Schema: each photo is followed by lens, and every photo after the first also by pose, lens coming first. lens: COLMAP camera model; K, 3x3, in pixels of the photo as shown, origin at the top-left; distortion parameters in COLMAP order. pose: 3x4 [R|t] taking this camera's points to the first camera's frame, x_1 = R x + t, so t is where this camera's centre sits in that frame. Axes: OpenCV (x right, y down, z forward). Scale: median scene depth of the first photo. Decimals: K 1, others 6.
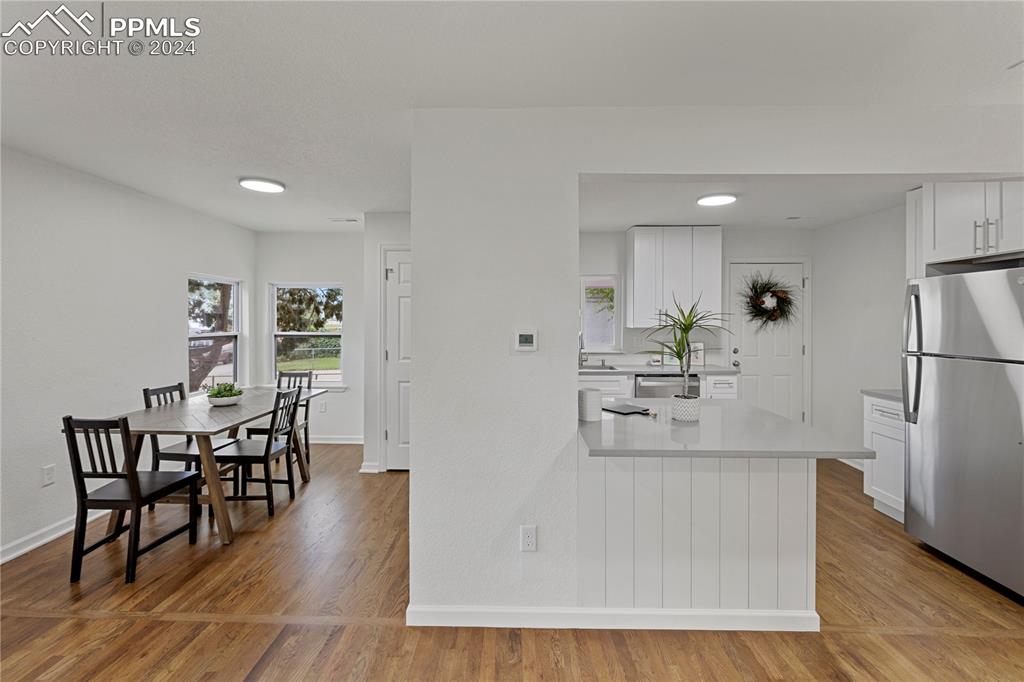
lens RADIAL K [[447.8, 0, 516.9], [0, 447.8, 319.3], [0, 0, 1]] dist [-0.002392, -0.000896]
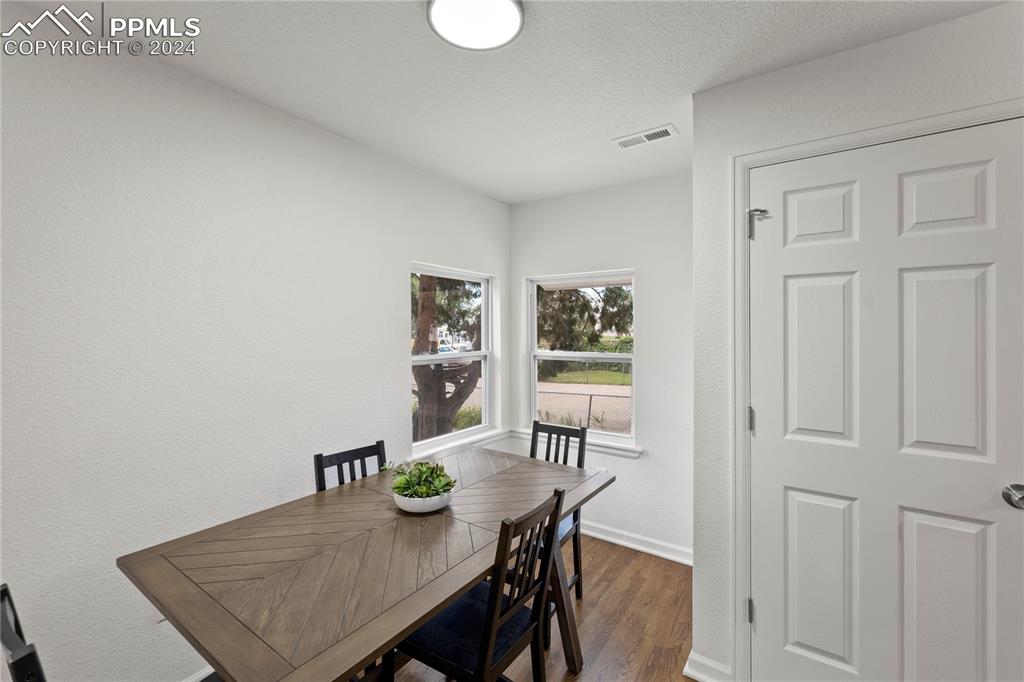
lens RADIAL K [[447.8, 0, 509.3], [0, 447.8, 335.5], [0, 0, 1]] dist [-0.002392, -0.000896]
pose [[0.826114, 0.001090, -0.563502, -0.206048], [0.004833, 0.999948, 0.009019, -0.001874], [0.563482, -0.010174, 0.826066, 0.451126]]
